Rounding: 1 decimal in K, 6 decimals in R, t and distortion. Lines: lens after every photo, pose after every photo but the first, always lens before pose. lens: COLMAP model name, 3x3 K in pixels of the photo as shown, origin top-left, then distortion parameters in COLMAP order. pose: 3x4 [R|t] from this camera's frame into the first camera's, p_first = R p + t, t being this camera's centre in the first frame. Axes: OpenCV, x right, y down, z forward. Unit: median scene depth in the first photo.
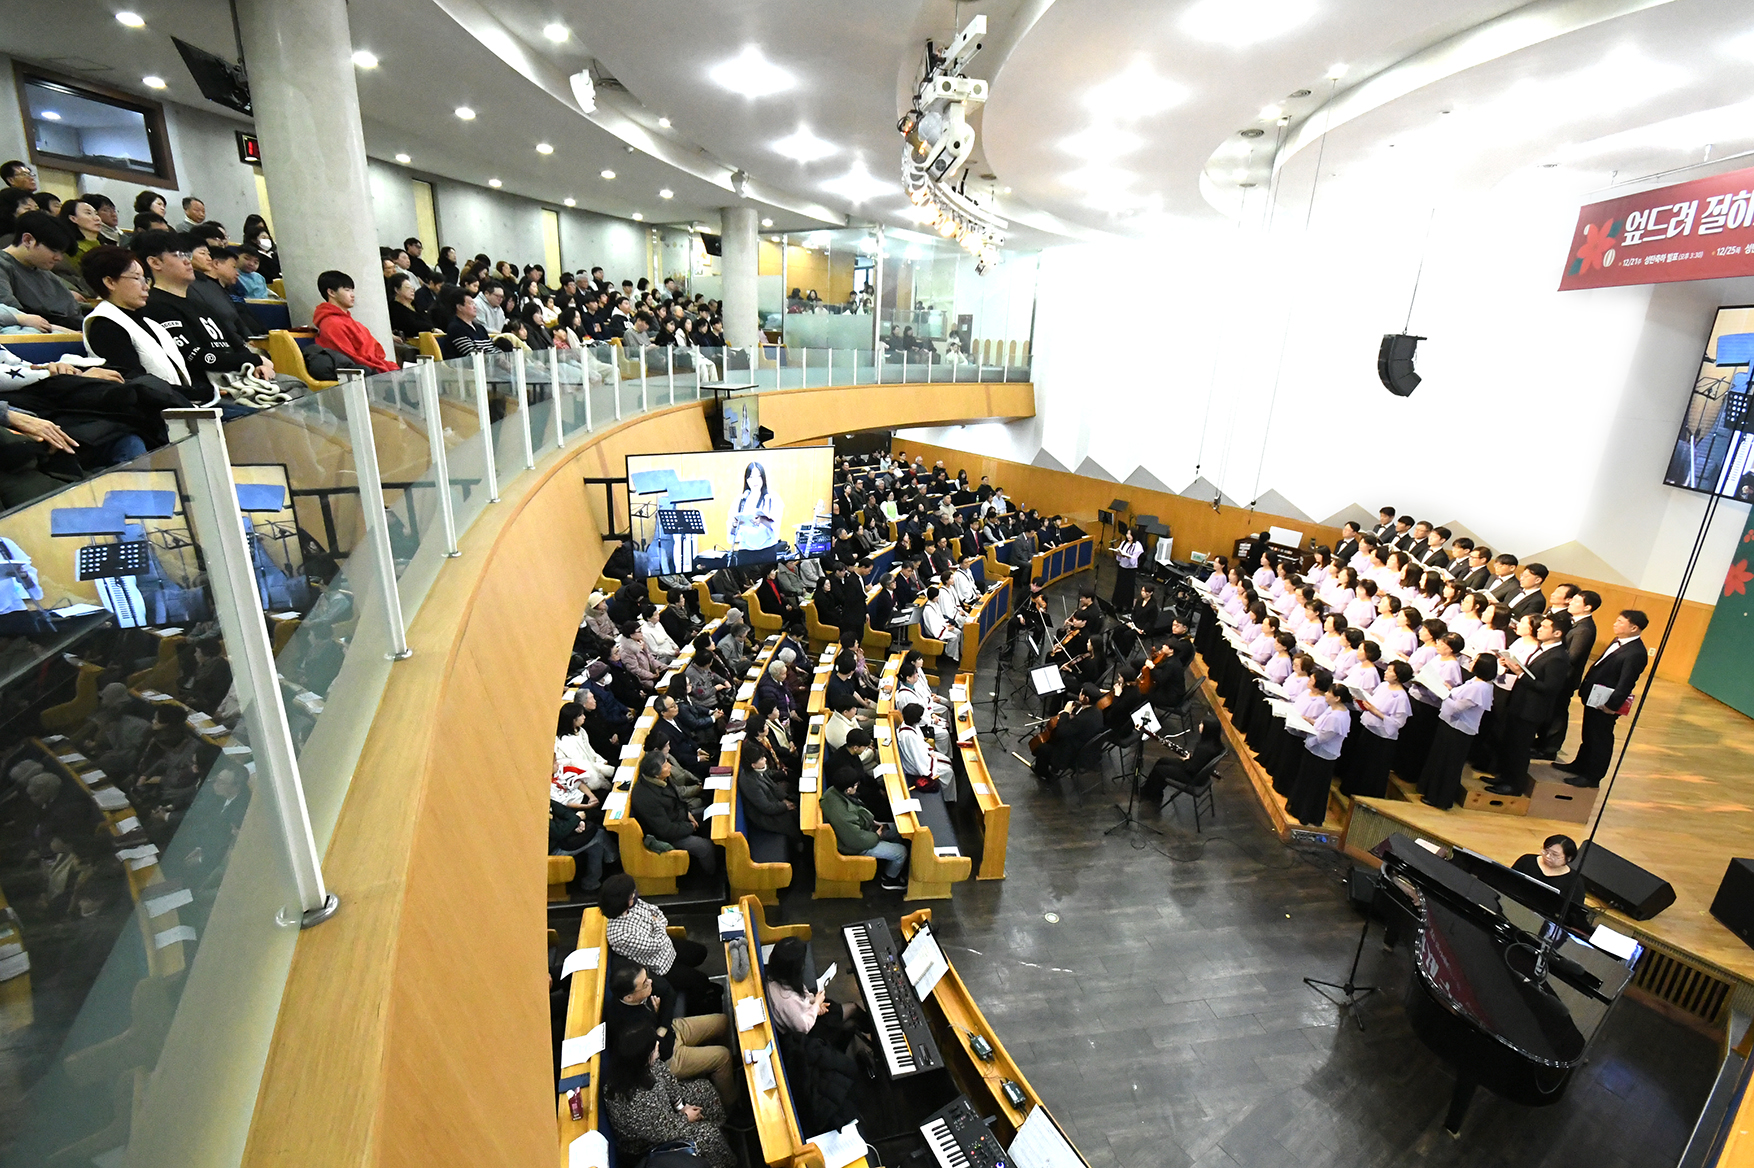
lens RADIAL K [[762.0, 0, 877.0], [0, 762.0, 584.0], [0, 0, 1]] dist [0.002439, -0.009290]
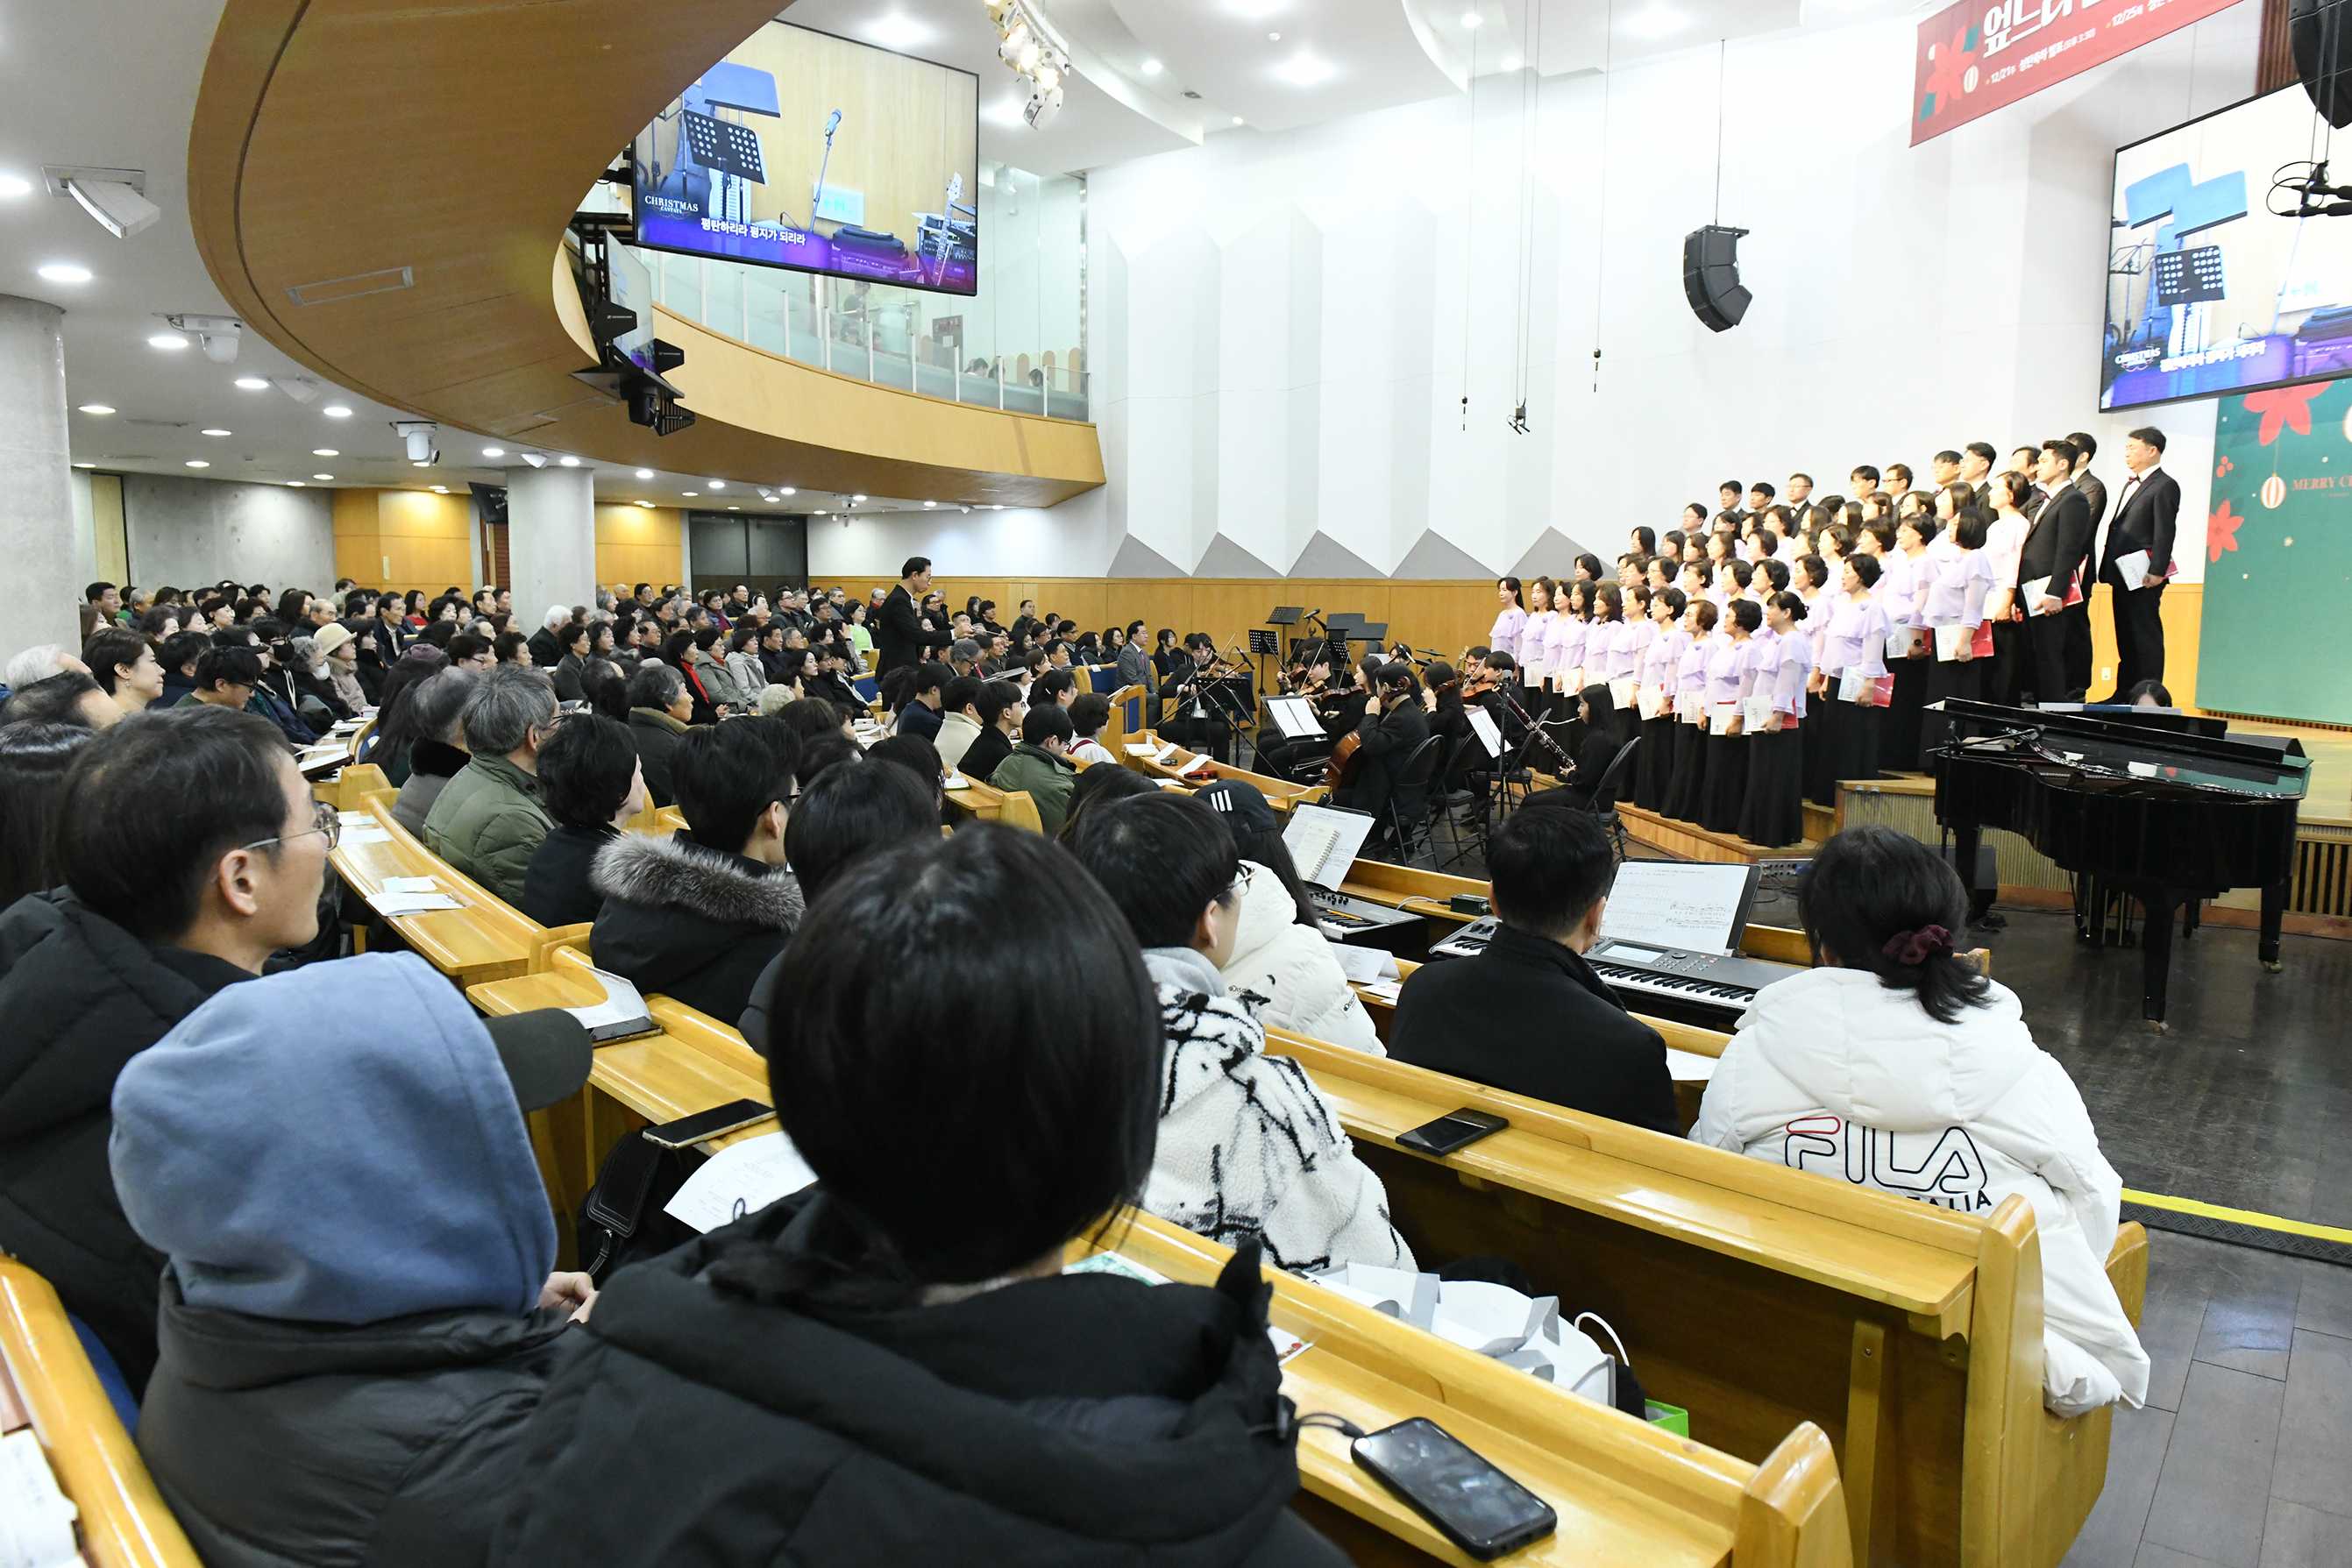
lens RADIAL K [[1574.7, 0, 1176.0], [0, 1574.7, 784.0], [0, 0, 1]] dist [-0.001867, 0.003794]
pose [[0.948469, -0.071928, 0.308599, -0.185821], [0.126809, 0.978669, -0.161636, 0.313554], [-0.290391, 0.192440, 0.937358, -0.001246]]
